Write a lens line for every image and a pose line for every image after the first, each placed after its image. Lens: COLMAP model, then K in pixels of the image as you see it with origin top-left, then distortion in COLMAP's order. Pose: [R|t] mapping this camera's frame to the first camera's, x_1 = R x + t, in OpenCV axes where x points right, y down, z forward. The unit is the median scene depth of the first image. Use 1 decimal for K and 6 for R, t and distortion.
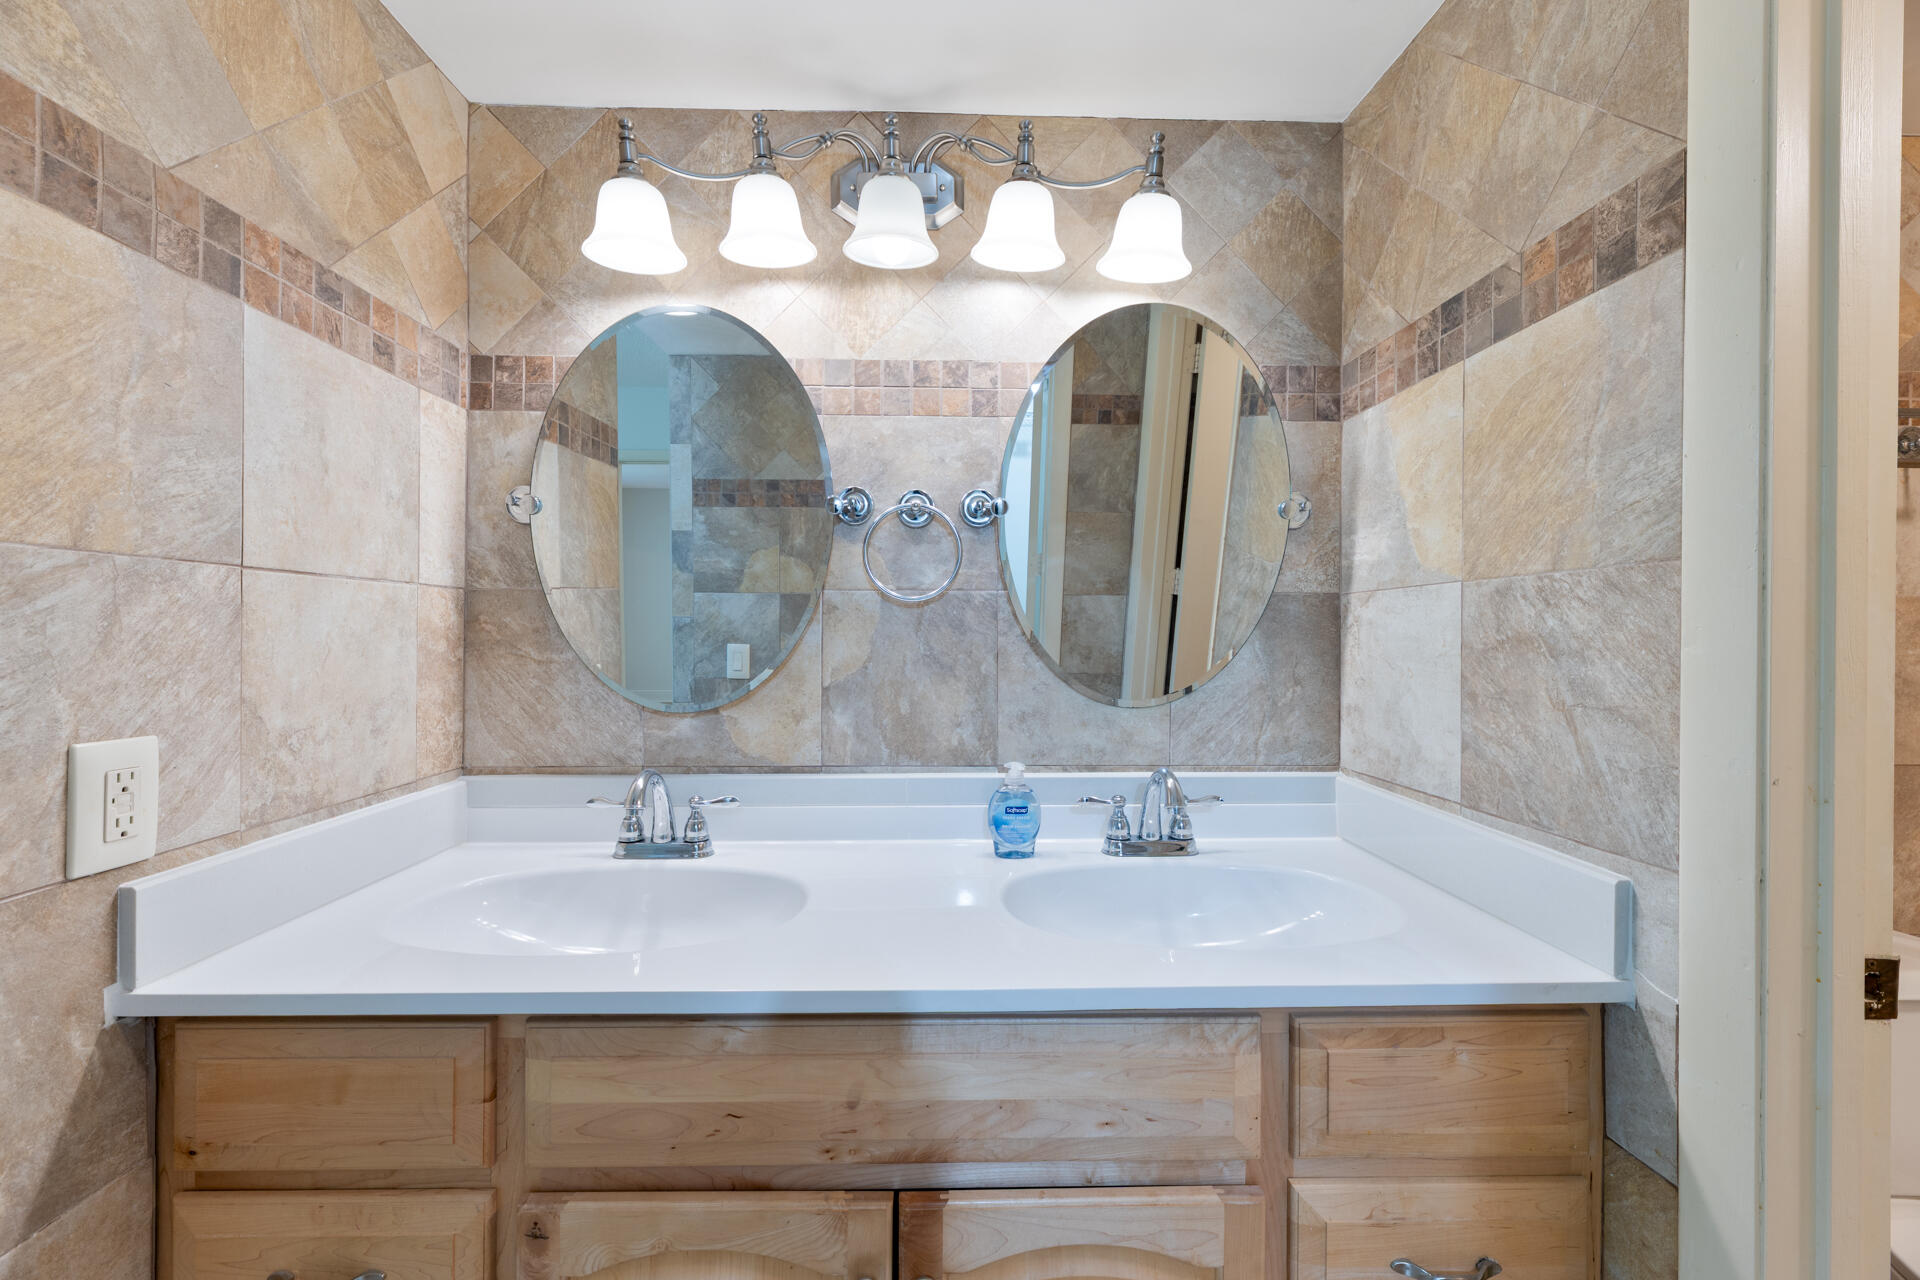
lens RADIAL K [[787.3, 0, 943.0], [0, 787.3, 634.3], [0, 0, 1]] dist [0.006956, -0.000883]
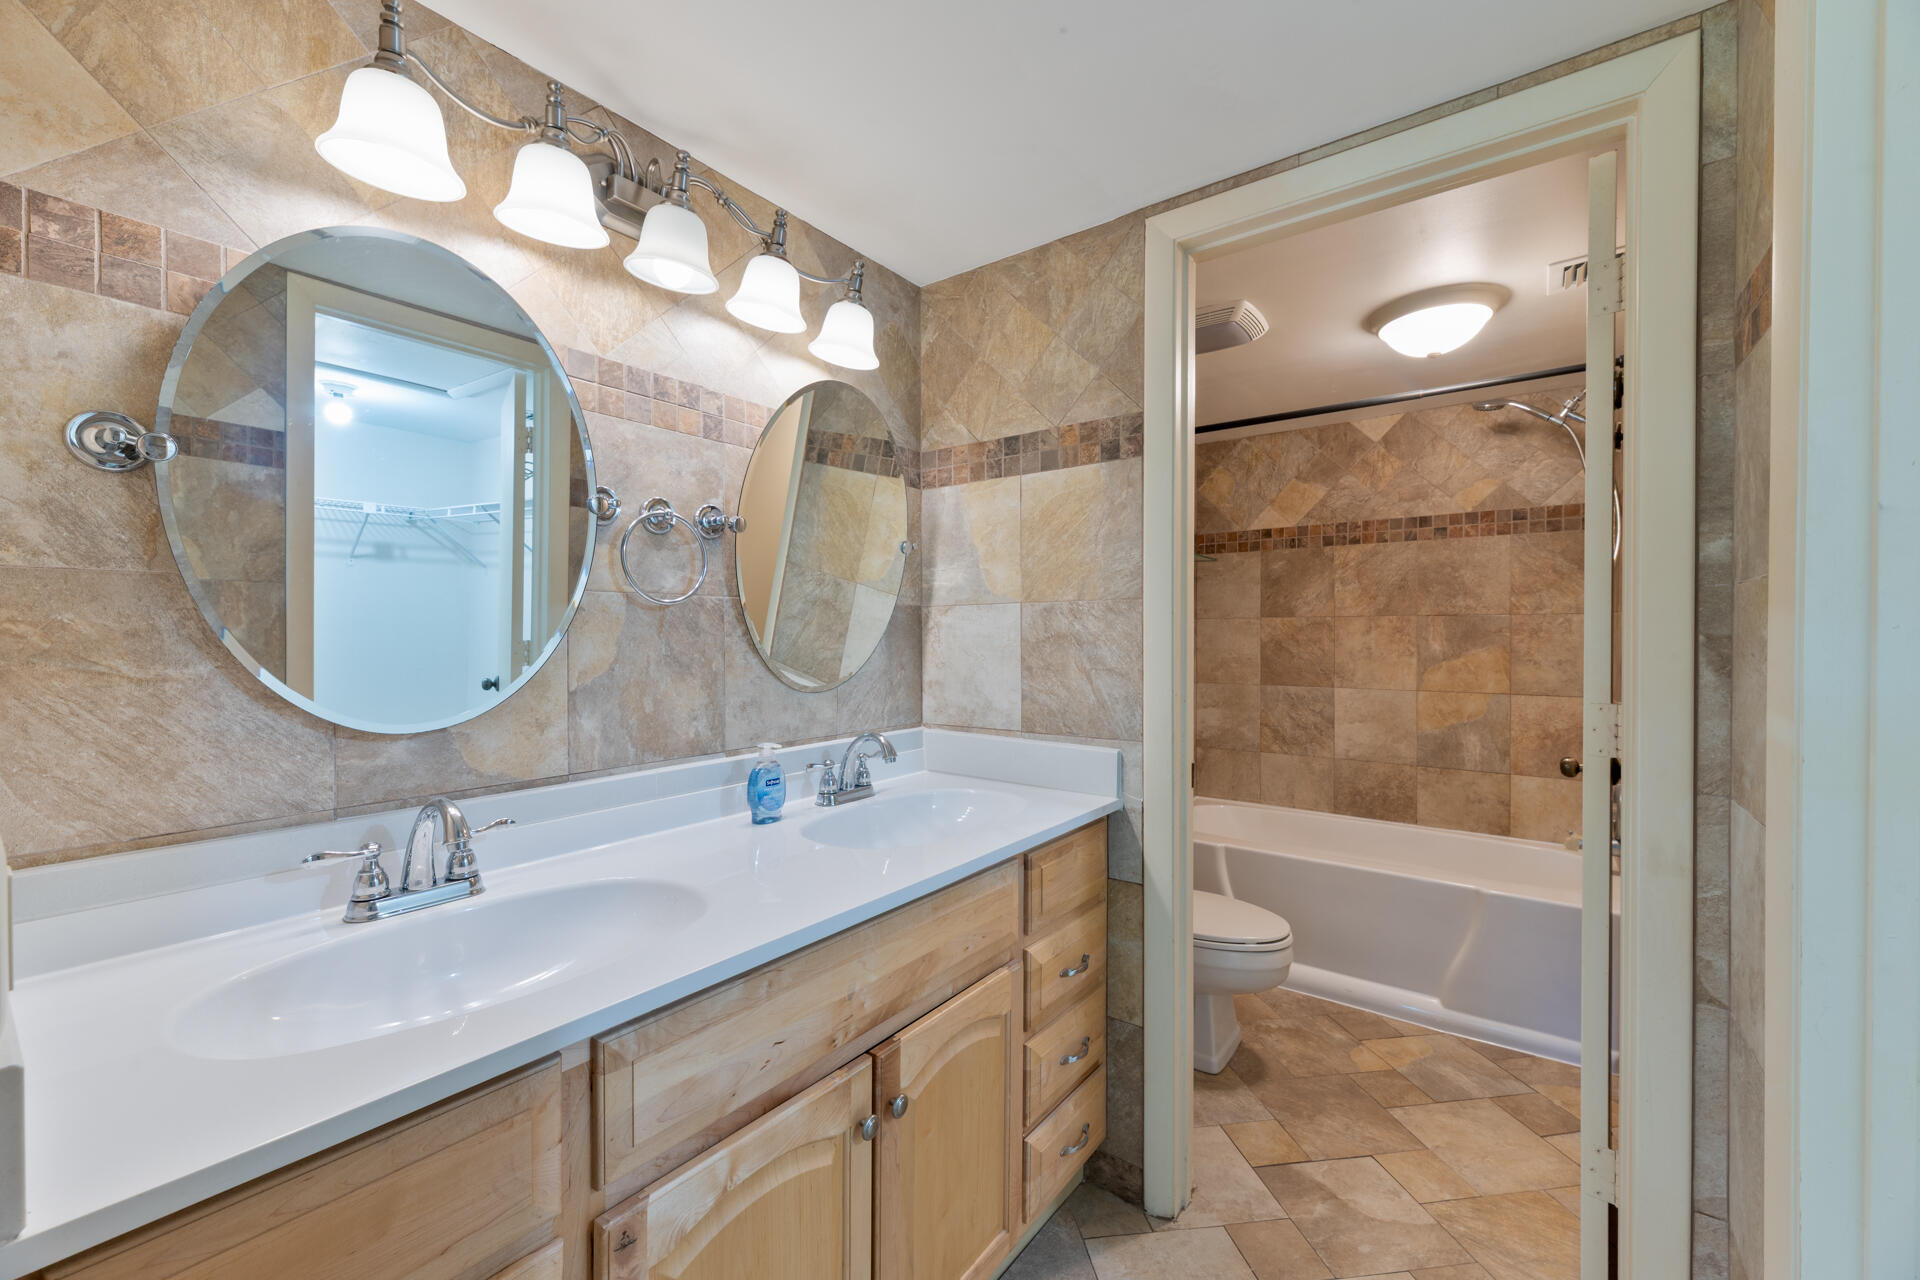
lens RADIAL K [[787.3, 0, 974.8], [0, 787.3, 639.5], [0, 0, 1]] dist [0.006956, -0.000883]
pose [[0.600422, -0.010523, 0.799614, -0.672508], [0.004944, 0.999943, 0.009446, -0.003032], [-0.799668, -0.001718, 0.600440, 0.036388]]
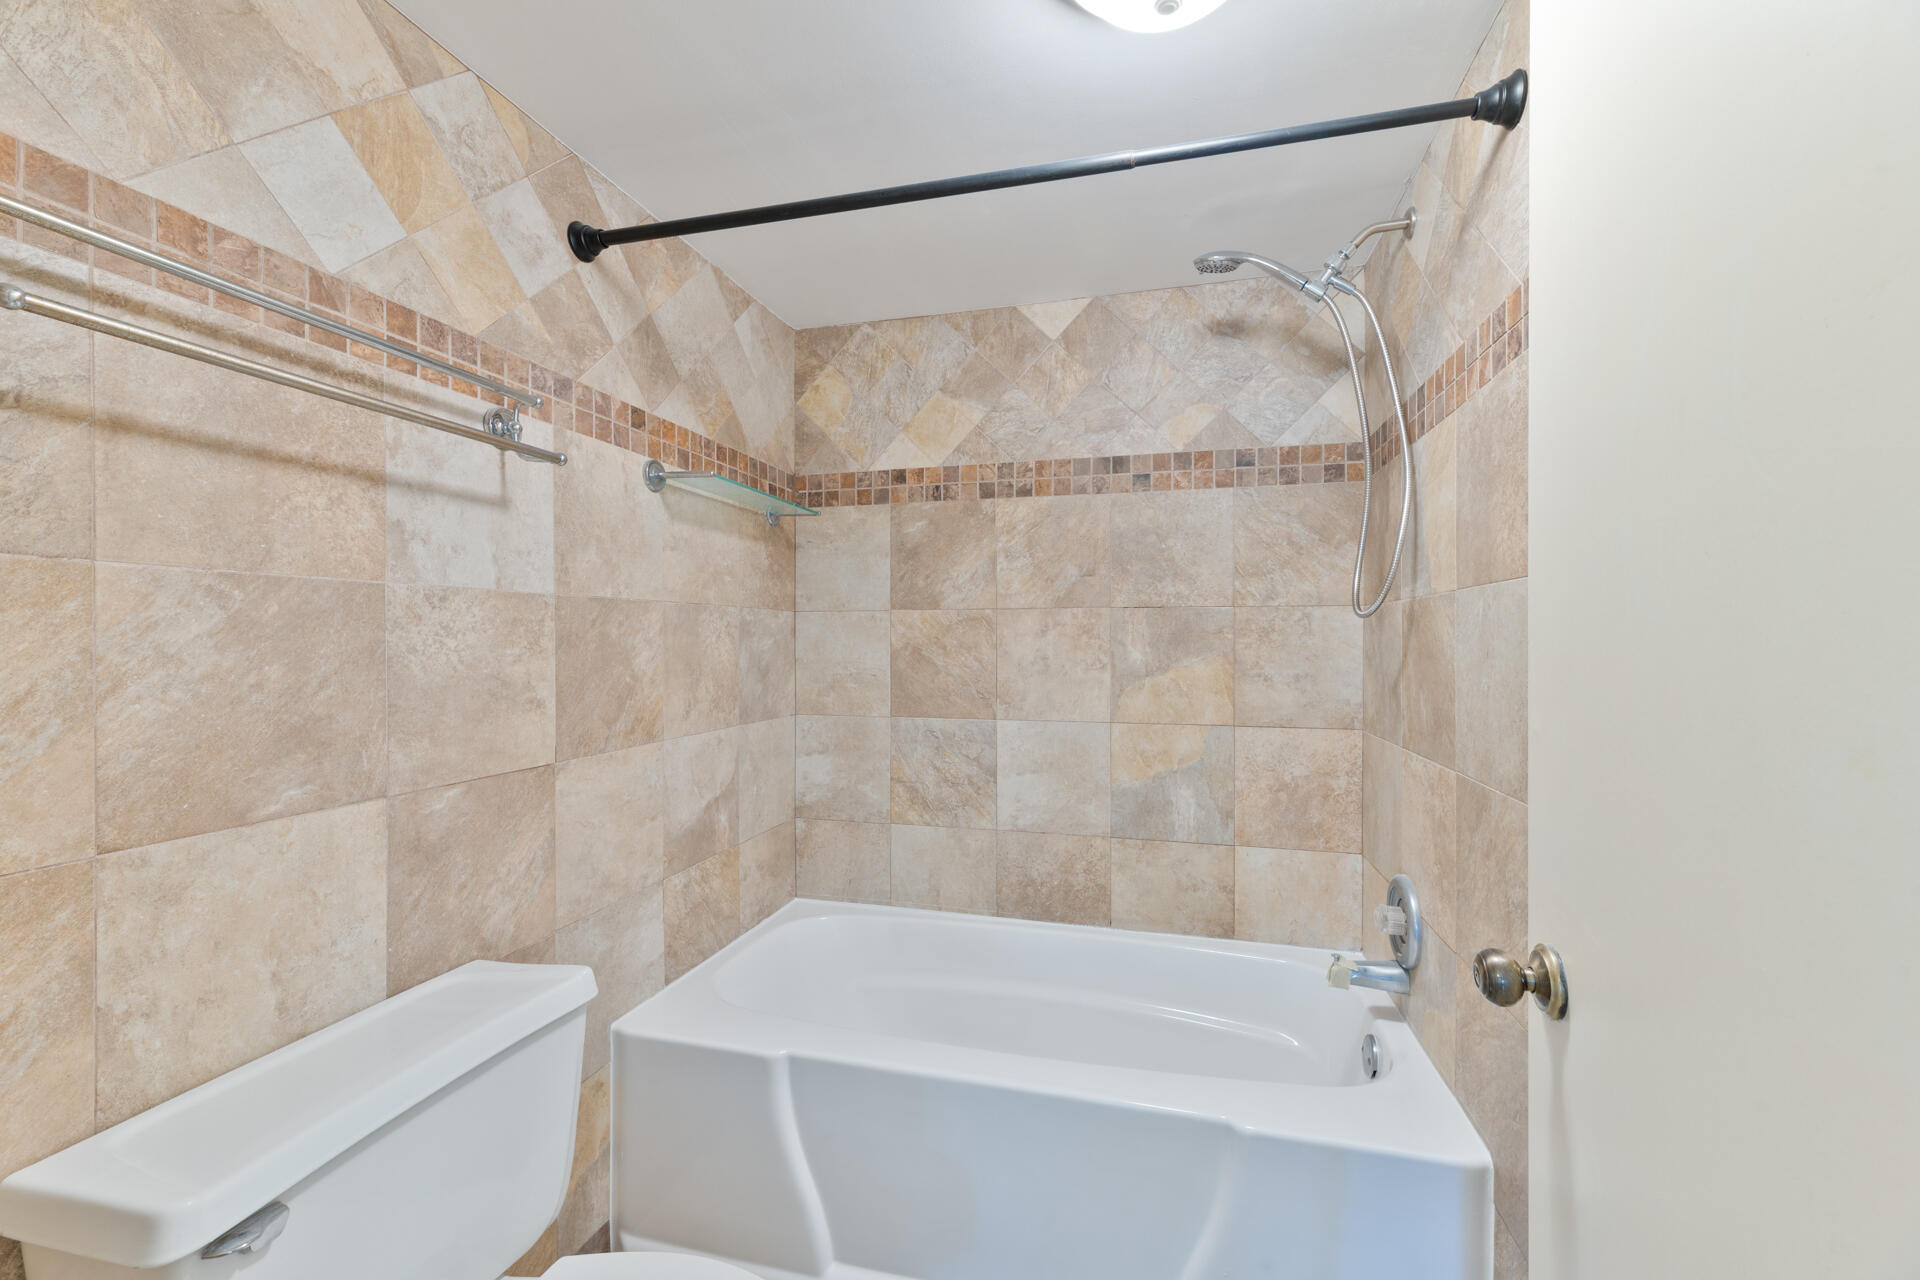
lens RADIAL K [[787.3, 0, 966.9], [0, 787.3, 636.8], [0, 0, 1]] dist [0.006956, -0.000883]
pose [[0.280779, -0.005897, 0.959754, 0.569498], [0.004004, 0.999980, 0.004973, 0.002828], [-0.959764, 0.002447, 0.280797, 0.253145]]
